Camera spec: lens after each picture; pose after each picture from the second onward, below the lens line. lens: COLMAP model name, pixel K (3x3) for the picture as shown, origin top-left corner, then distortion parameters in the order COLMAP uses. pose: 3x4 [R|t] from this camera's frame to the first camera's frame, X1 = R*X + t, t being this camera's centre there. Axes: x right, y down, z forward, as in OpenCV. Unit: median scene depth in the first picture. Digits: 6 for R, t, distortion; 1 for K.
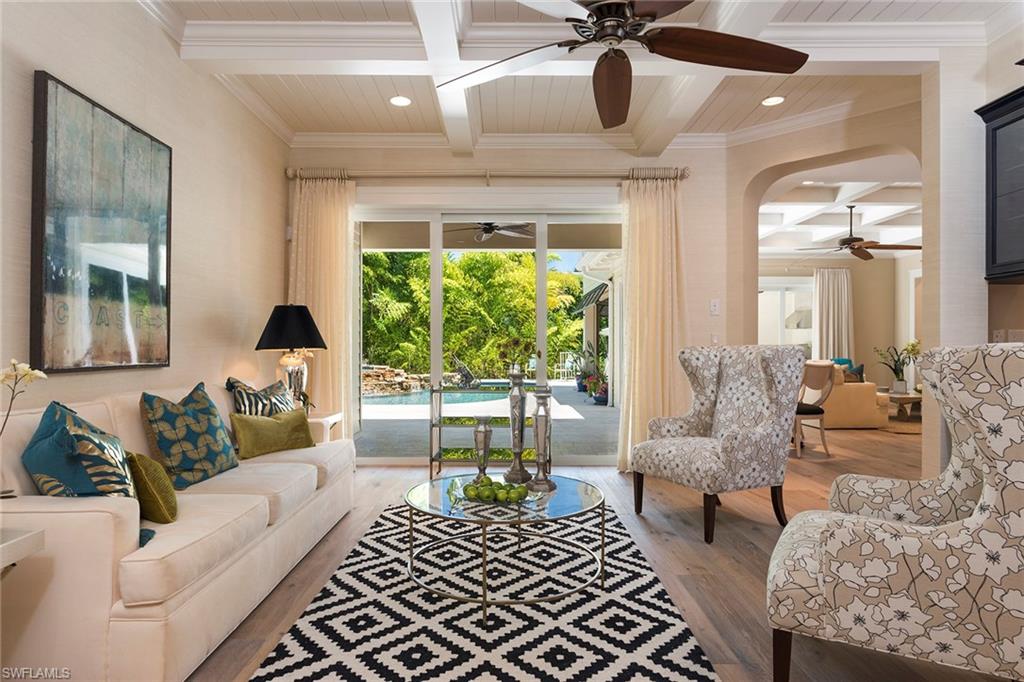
lens RADIAL K [[593.3, 0, 512.0], [0, 593.3, 341.0], [0, 0, 1]] dist [-0.012717, 0.001060]
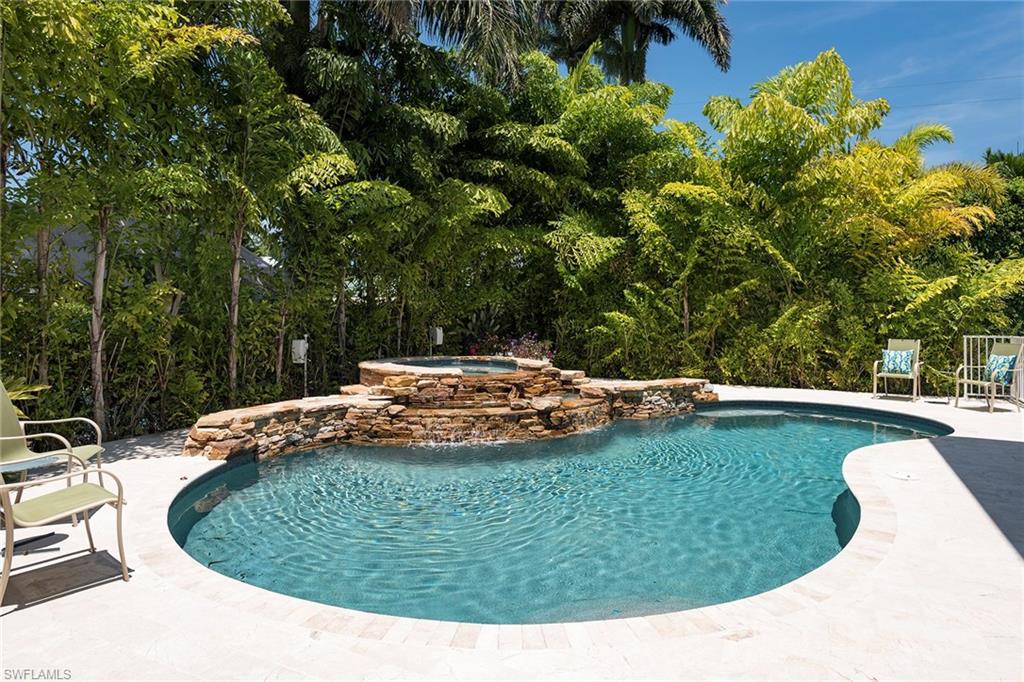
lens RADIAL K [[621.1, 0, 516.0], [0, 621.1, 309.3], [0, 0, 1]] dist [-0.022141, -0.000469]
pose [[0.888853, 0.003963, -0.458175, -0.002915], [0.001269, 0.999937, 0.011111, -0.005753], [0.458190, -0.010458, 0.888793, 0.456283]]
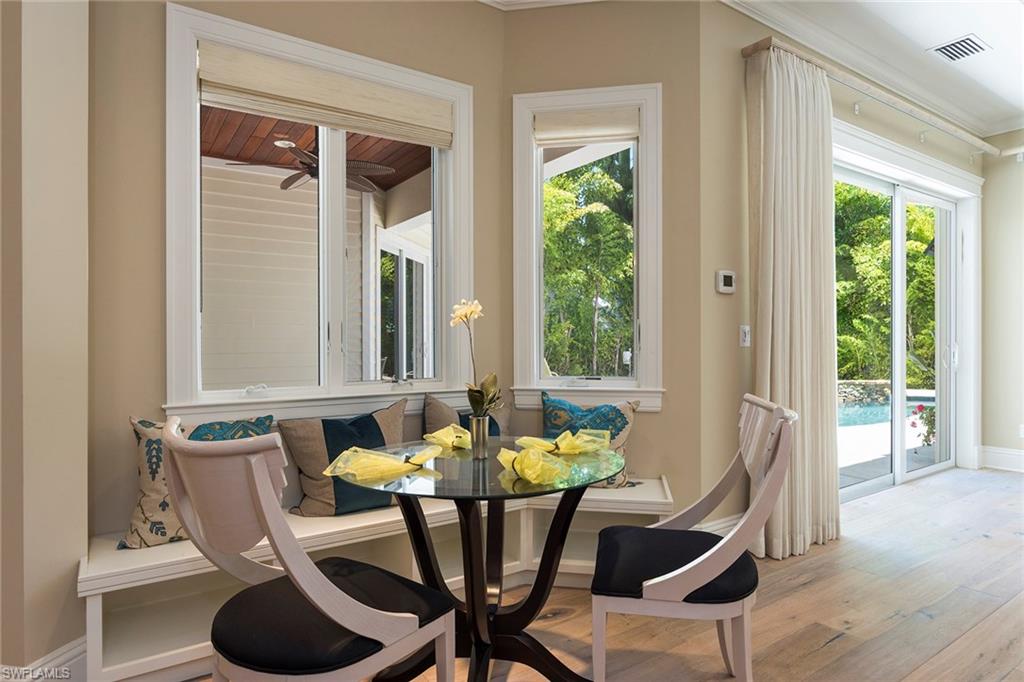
lens RADIAL K [[593.3, 0, 512.0], [0, 593.3, 341.0], [0, 0, 1]] dist [-0.012717, 0.001060]
pose [[0.548756, 0.000136, -0.835982, 0.202429], [0.012026, 0.999895, 0.008057, -0.001432], [0.835896, -0.014475, 0.548697, 0.248435]]
